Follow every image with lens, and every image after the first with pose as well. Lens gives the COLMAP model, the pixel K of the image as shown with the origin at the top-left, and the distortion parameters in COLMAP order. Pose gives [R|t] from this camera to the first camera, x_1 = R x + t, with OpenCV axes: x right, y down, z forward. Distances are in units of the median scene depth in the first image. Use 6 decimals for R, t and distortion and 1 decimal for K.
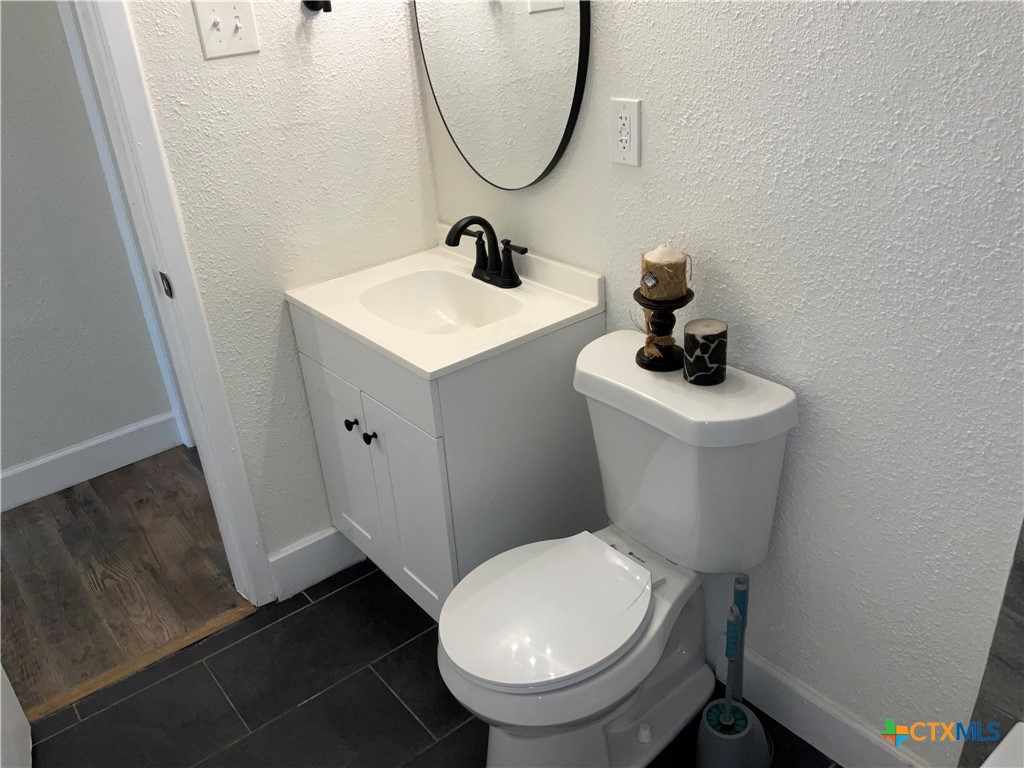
lens RADIAL K [[844.2, 0, 509.2], [0, 844.2, 384.6], [0, 0, 1]] dist [0.095365, -0.188394]
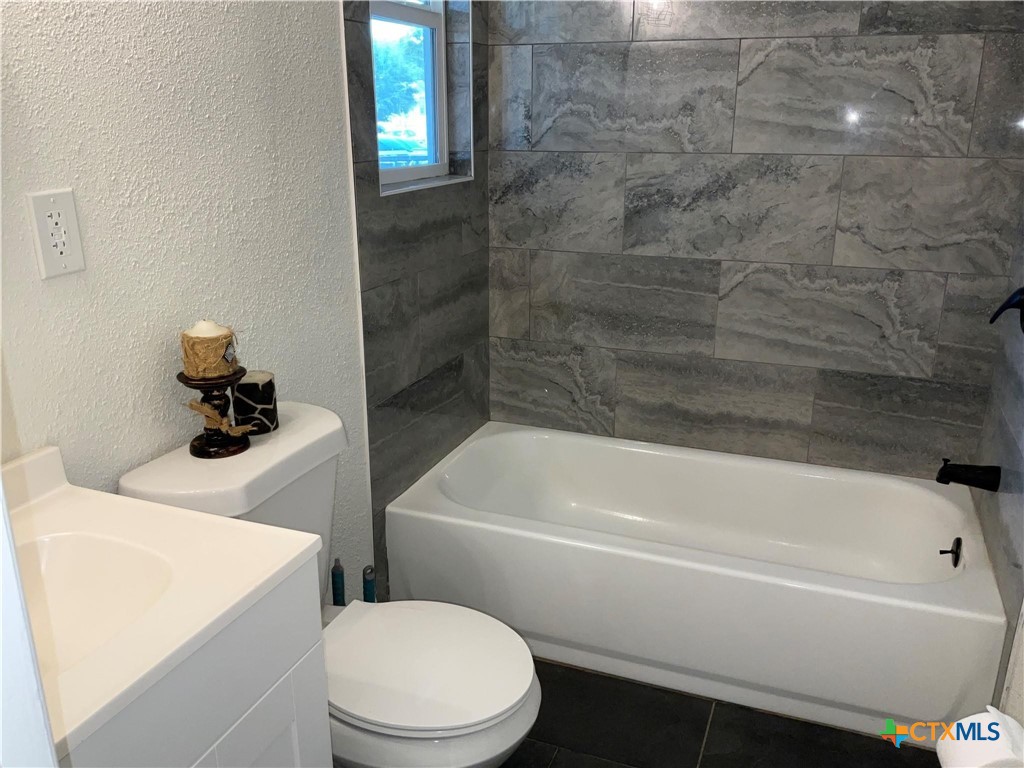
lens RADIAL K [[844.2, 0, 509.2], [0, 844.2, 384.6], [0, 0, 1]] dist [0.095365, -0.188394]
pose [[-0.486438, -0.209331, 0.848268, -0.817057], [0.427914, 0.789383, 0.440186, -0.392248], [-0.761753, 0.577109, -0.294411, 1.106085]]
